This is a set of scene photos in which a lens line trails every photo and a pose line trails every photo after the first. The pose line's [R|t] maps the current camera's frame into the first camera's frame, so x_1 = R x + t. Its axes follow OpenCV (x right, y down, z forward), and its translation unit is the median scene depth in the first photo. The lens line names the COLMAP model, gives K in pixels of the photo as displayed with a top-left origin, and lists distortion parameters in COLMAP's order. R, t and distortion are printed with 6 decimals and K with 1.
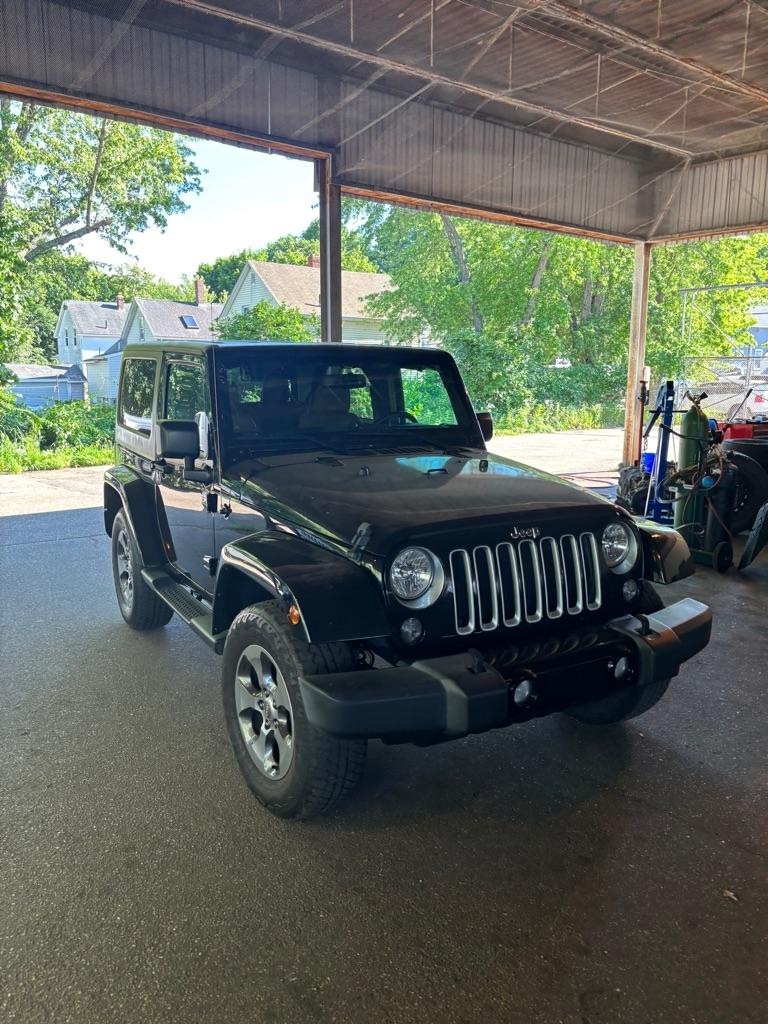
lens RADIAL K [[771.6, 0, 383.2], [0, 771.6, 522.2], [0, 0, 1]] dist [0.043519, -0.054853]
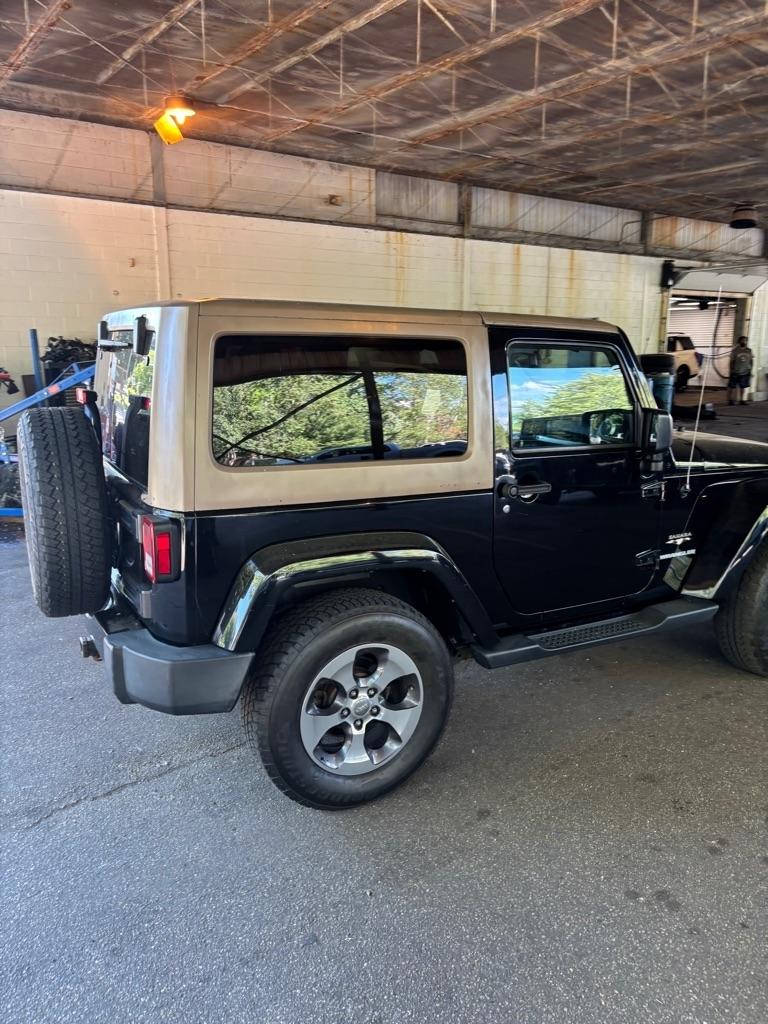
lens RADIAL K [[771.6, 0, 382.4], [0, 771.6, 509.9], [0, 0, 1]] dist [0.043519, -0.054853]
pose [[0.026572, -0.215671, 0.976104, -0.586391], [0.192707, 0.959239, 0.206699, -0.132874], [-0.980897, 0.182609, 0.067051, 0.639423]]
